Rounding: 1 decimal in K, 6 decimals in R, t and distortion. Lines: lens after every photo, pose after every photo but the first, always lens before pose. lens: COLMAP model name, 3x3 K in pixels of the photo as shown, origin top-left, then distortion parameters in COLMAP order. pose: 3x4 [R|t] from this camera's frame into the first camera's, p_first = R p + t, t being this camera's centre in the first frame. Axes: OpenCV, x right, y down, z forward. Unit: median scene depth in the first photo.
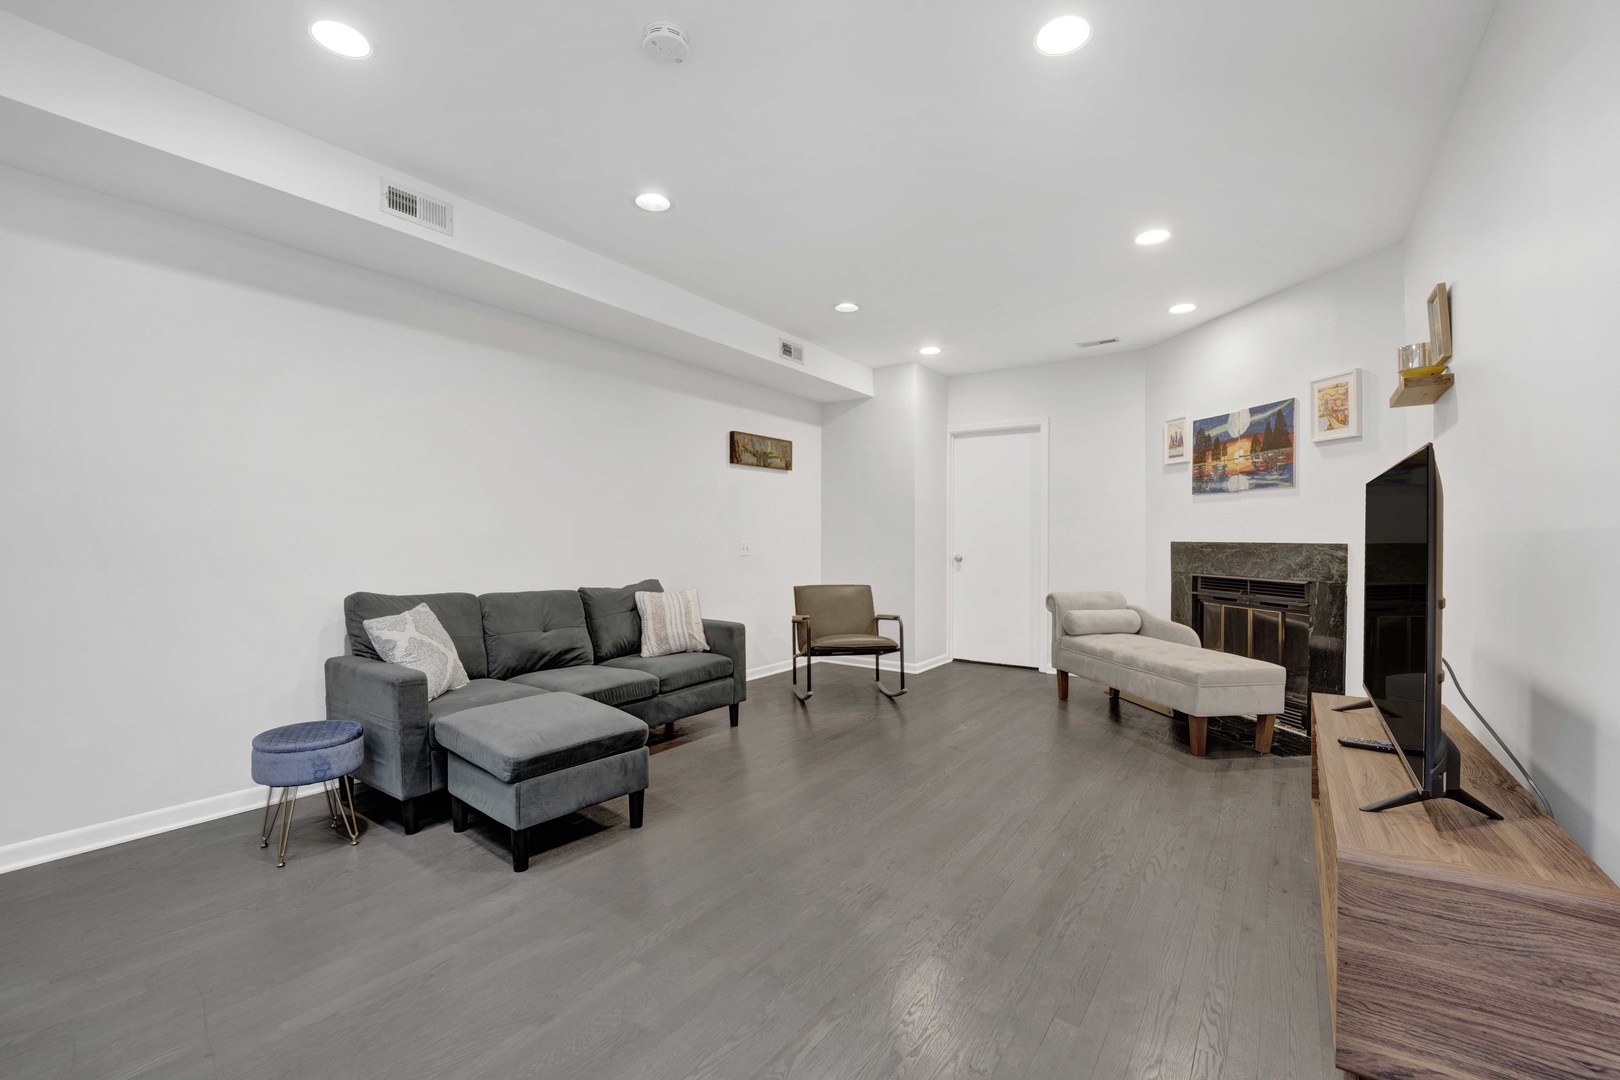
lens RADIAL K [[697.2, 0, 810.5], [0, 697.2, 550.6], [0, 0, 1]] dist [-0.012996, -0.000468]
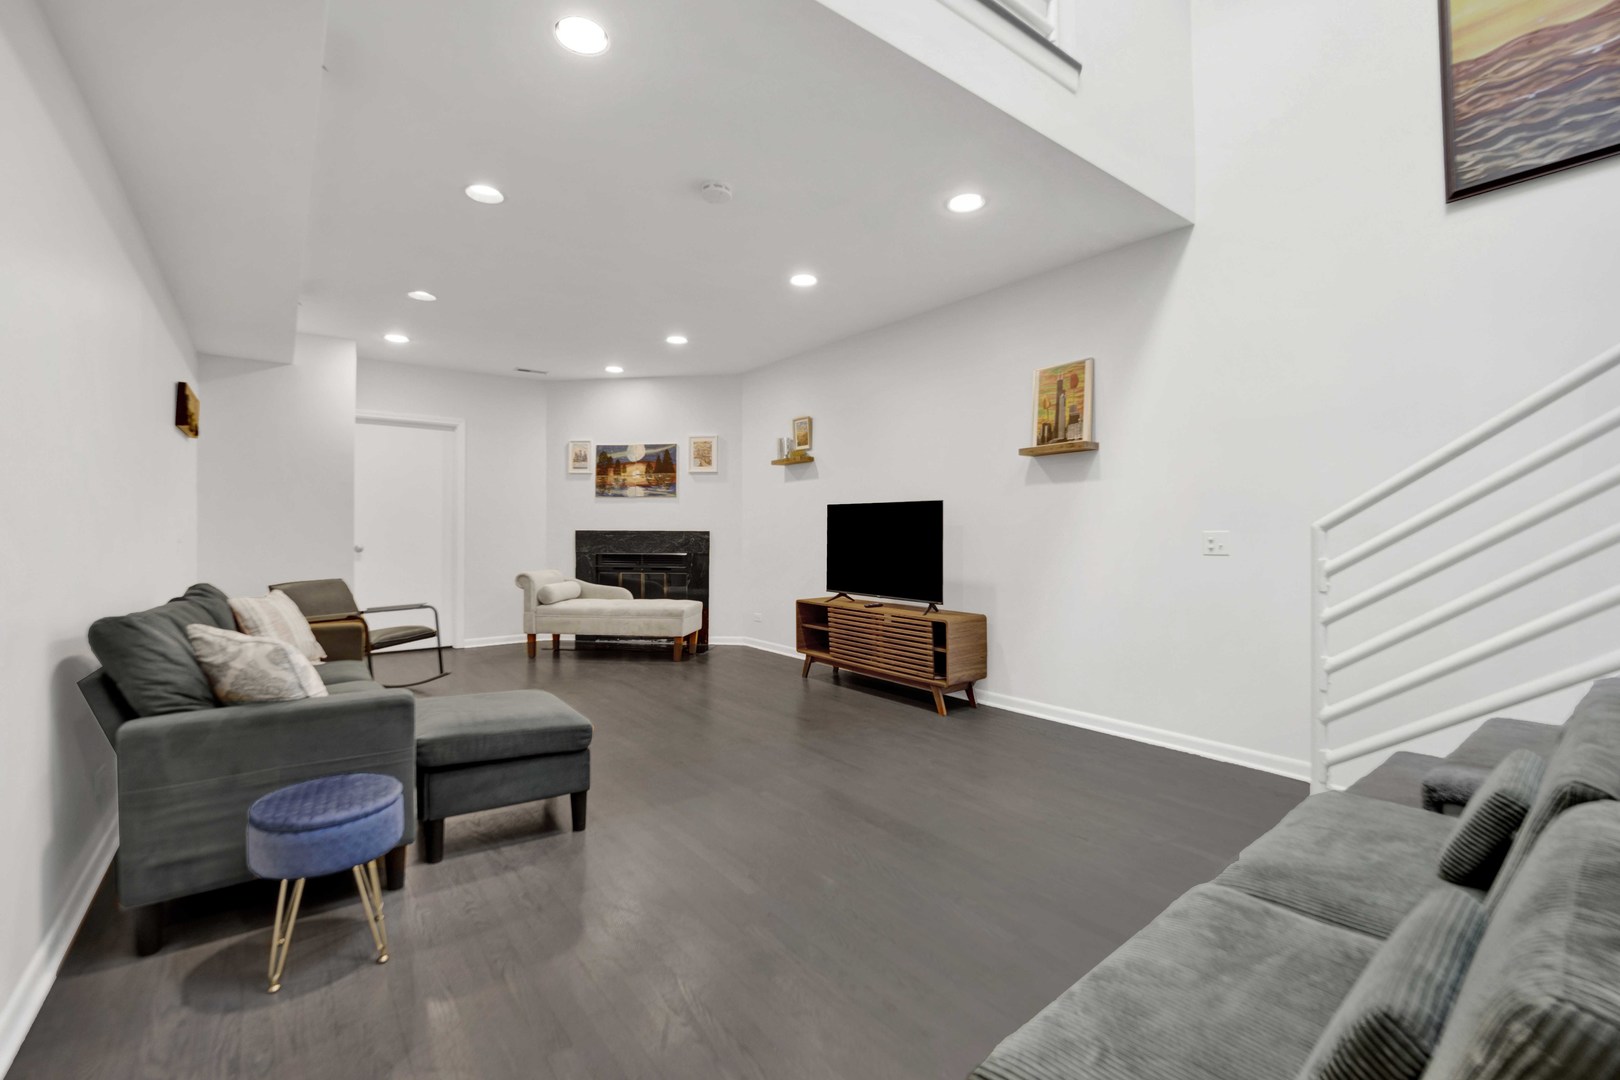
lens RADIAL K [[697.2, 0, 810.5], [0, 697.2, 550.6], [0, 0, 1]] dist [-0.012996, -0.000468]
pose [[0.290334, -0.028254, 0.956508, -0.736742], [0.015667, 0.999570, 0.024770, 0.000423], [-0.956797, 0.007794, 0.290652, 0.181806]]
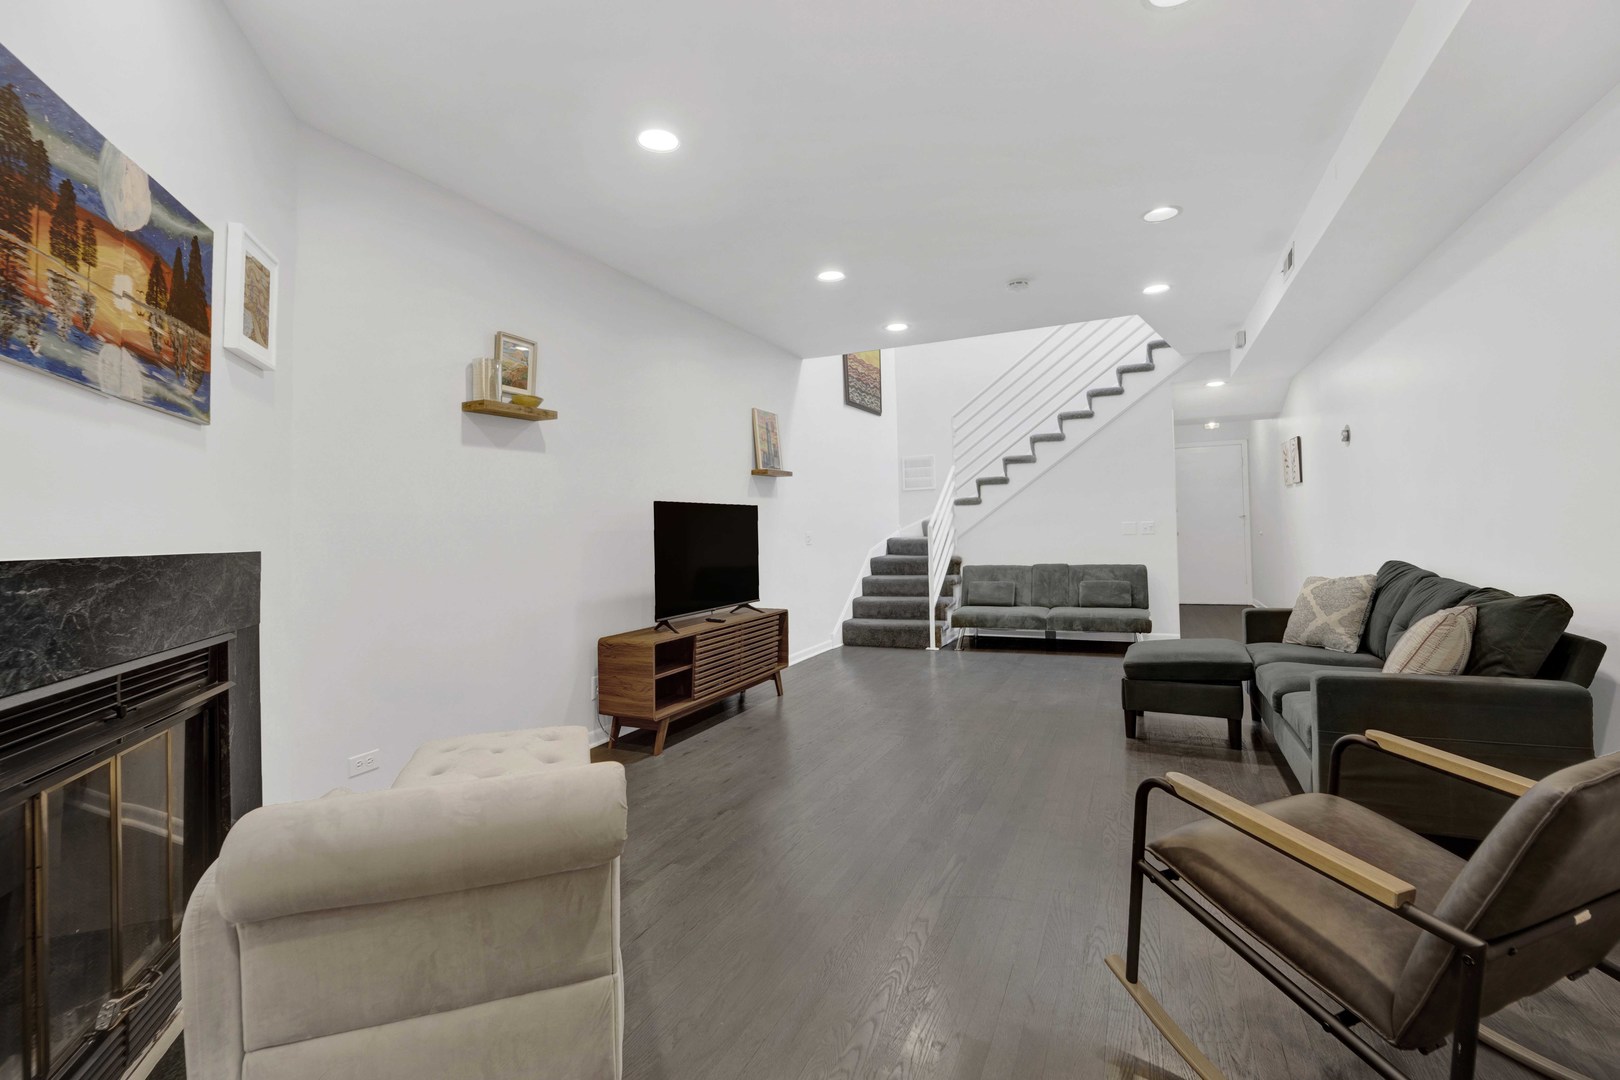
lens RADIAL K [[697.2, 0, 810.5], [0, 697.2, 550.6], [0, 0, 1]] dist [-0.012996, -0.000468]
pose [[-0.985601, 0.024375, -0.167323, 0.350809], [0.016682, 0.998745, 0.047228, -0.024094], [0.168264, 0.043757, -0.984770, 1.355818]]
